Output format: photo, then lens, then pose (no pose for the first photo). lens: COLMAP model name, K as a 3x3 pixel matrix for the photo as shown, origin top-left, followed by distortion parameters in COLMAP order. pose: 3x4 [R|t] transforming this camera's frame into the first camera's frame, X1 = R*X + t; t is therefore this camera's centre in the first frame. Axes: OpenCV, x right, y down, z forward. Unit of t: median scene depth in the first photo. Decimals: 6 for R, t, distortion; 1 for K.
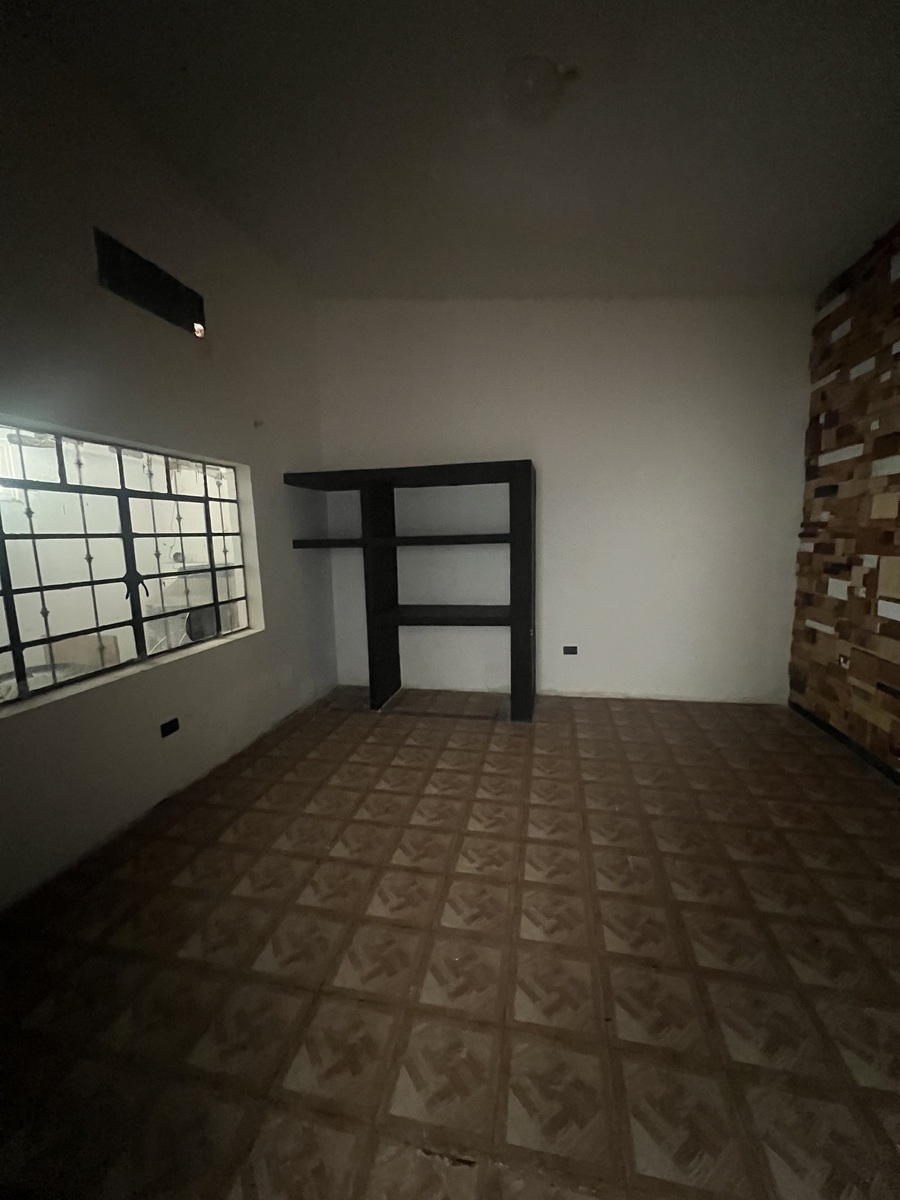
lens RADIAL K [[481.3, 0, 451.2], [0, 481.3, 599.9], [0, 0, 1]] dist [-0.000342, 0.001495]
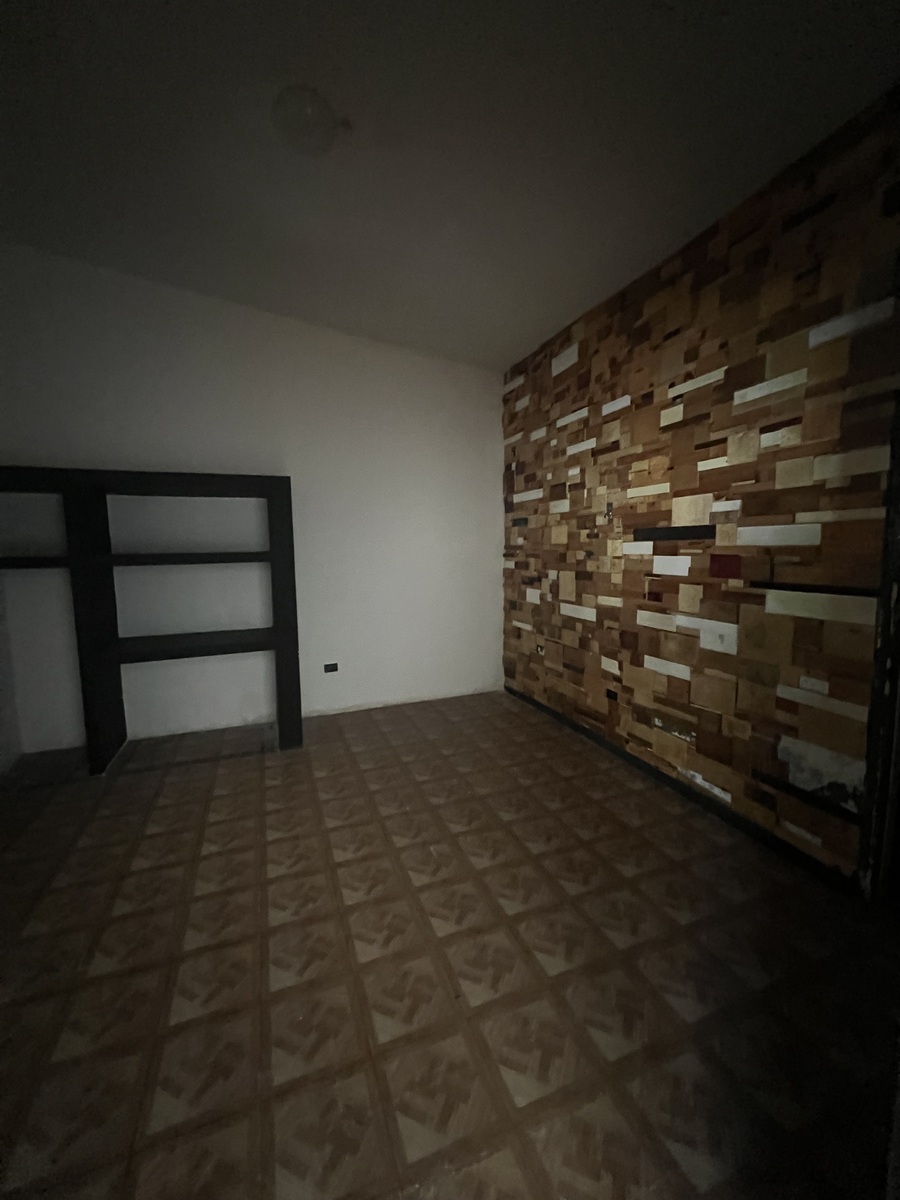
lens RADIAL K [[481.3, 0, 449.6], [0, 481.3, 597.7], [0, 0, 1]] dist [-0.000342, 0.001495]
pose [[0.832960, -0.041469, 0.551778, -0.114470], [0.065595, 0.997556, -0.024050, -0.001029], [-0.549432, 0.056226, 0.833644, 0.024085]]
